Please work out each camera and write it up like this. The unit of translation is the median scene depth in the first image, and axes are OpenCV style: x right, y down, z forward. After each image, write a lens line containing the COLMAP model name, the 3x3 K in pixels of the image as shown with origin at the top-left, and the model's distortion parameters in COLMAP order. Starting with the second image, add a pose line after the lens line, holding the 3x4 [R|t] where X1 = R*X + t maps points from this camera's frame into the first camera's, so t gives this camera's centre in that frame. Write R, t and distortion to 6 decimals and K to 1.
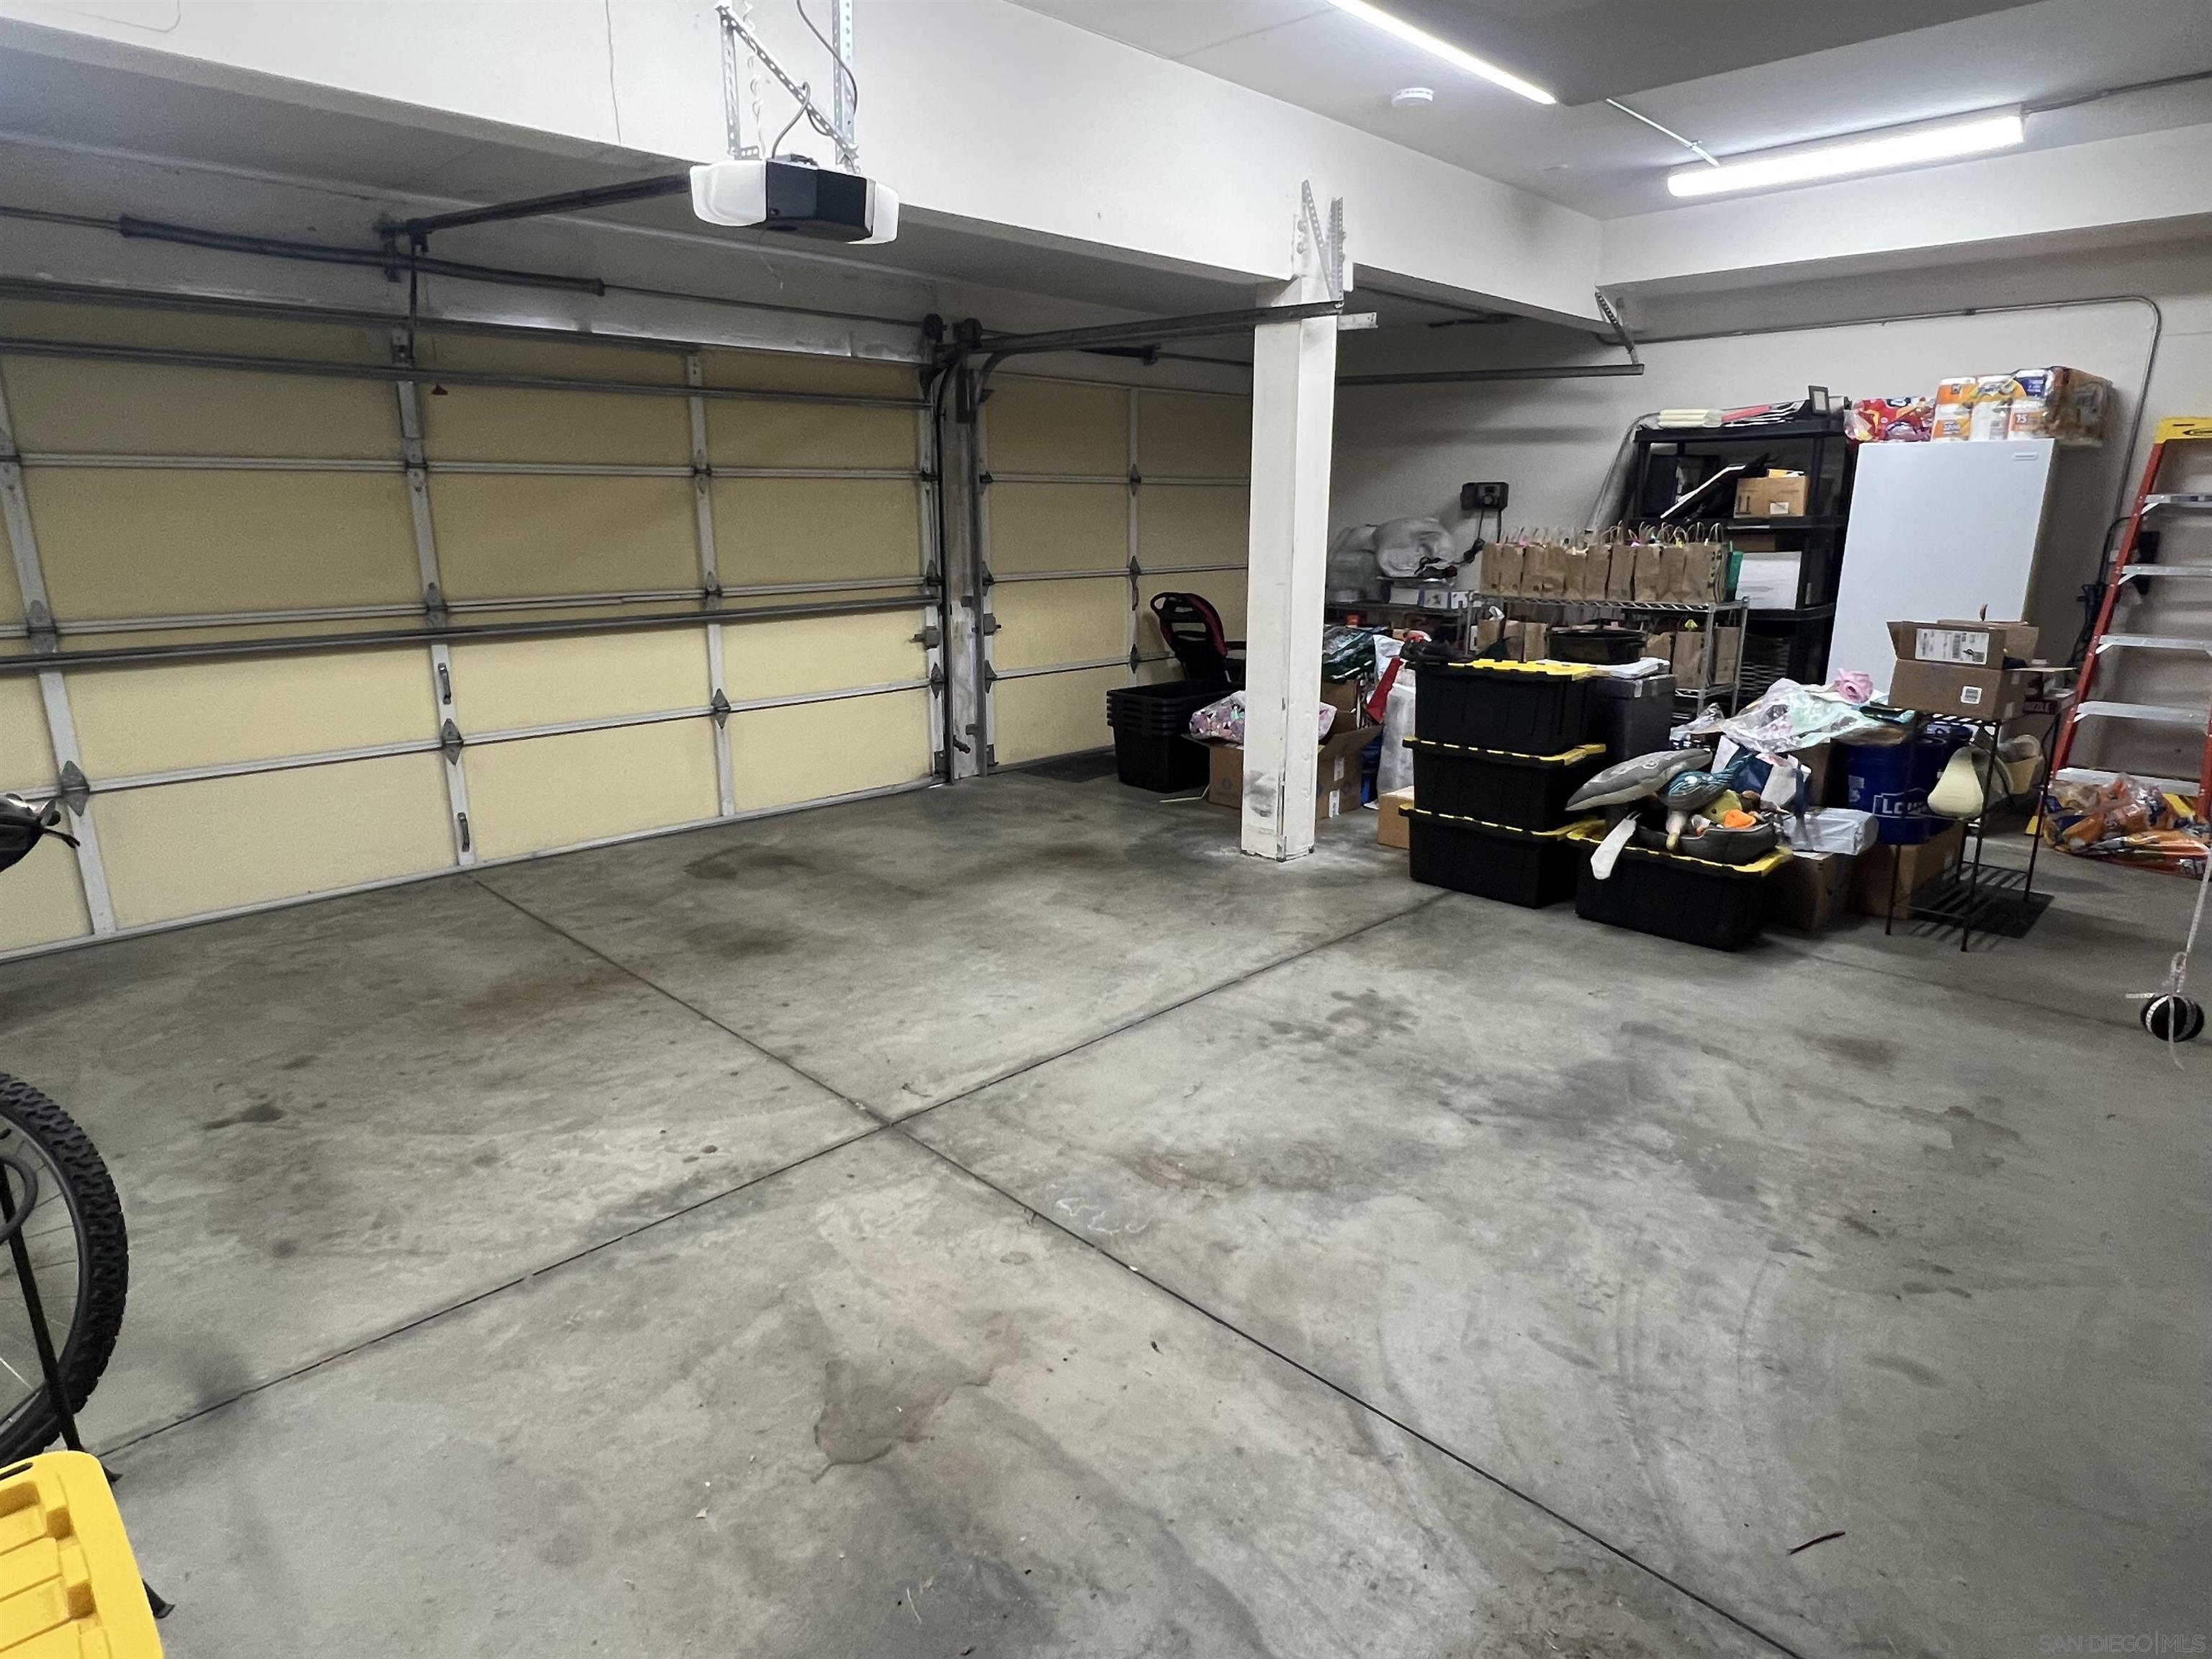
lens RADIAL K [[1228.4, 0, 1096.8], [0, 1228.4, 827.4], [0, 0, 1]] dist [-0.001882, -0.000743]
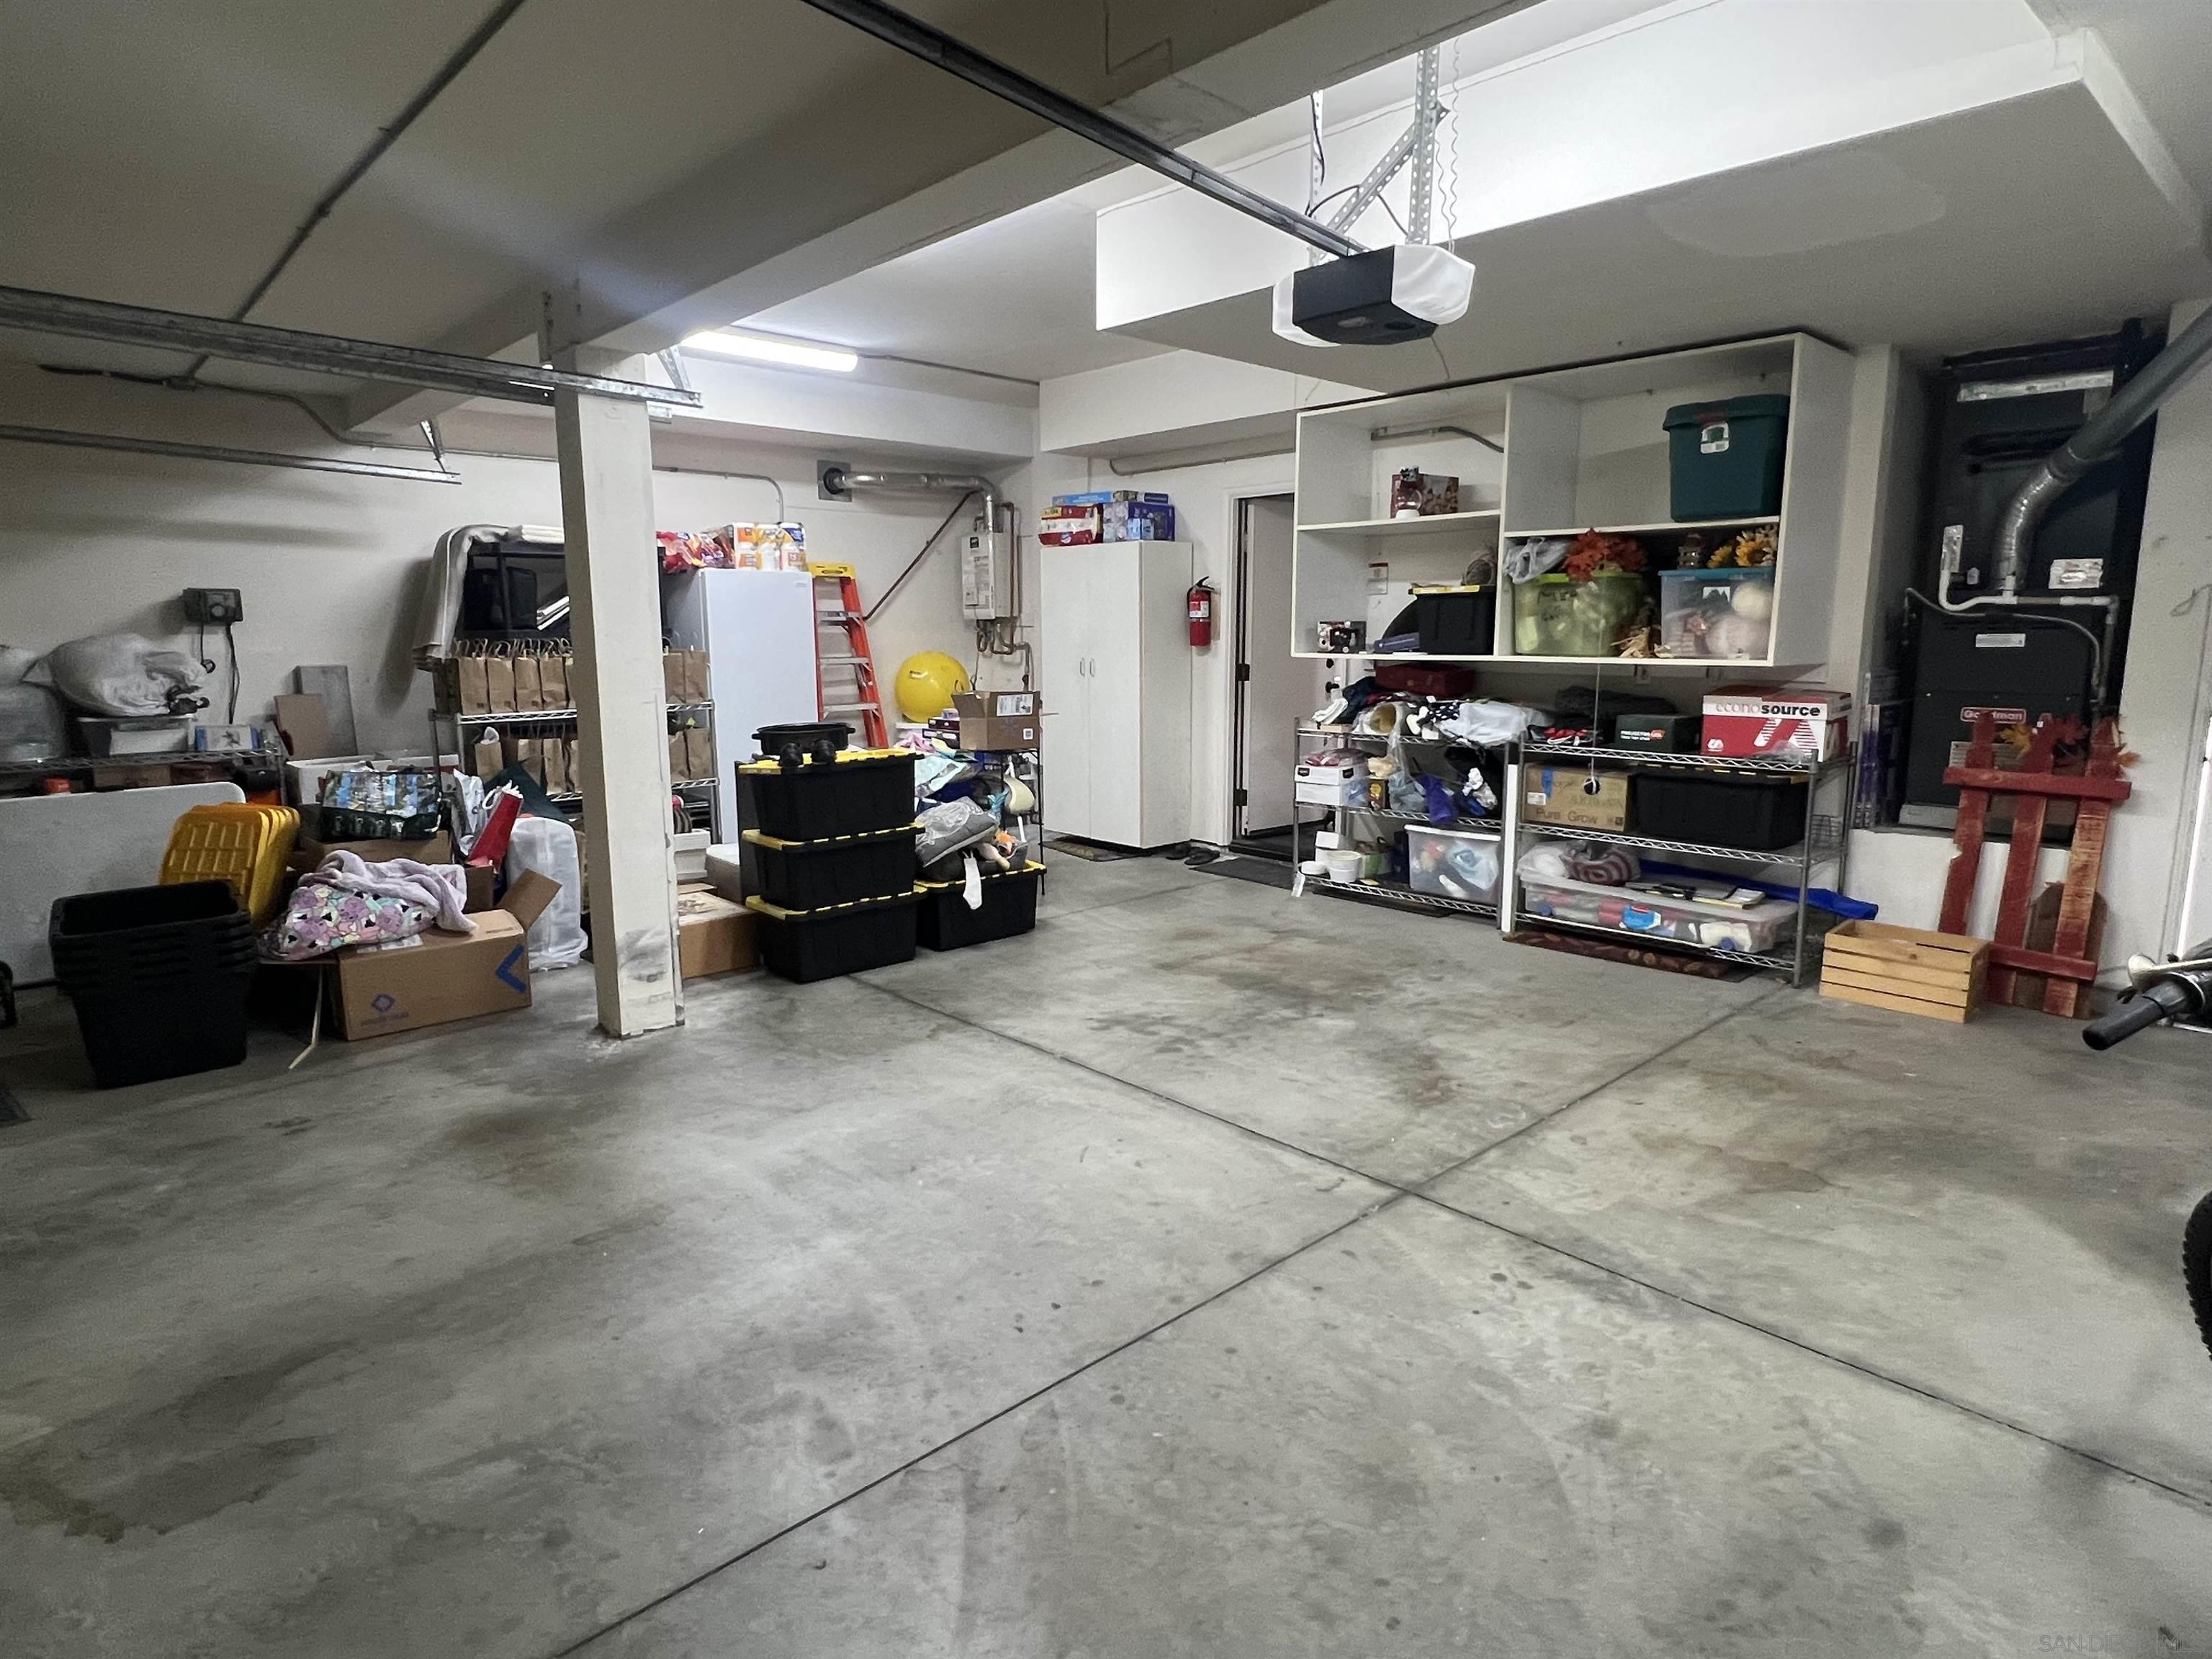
lens RADIAL K [[1228.4, 0, 1097.9], [0, 1228.4, 831.3], [0, 0, 1]] dist [-0.001882, -0.000743]
pose [[0.038321, -0.164254, 0.985673, -1.010664], [0.255944, 0.955107, 0.149210, -0.236209], [-0.965932, 0.246559, 0.078641, 0.966312]]
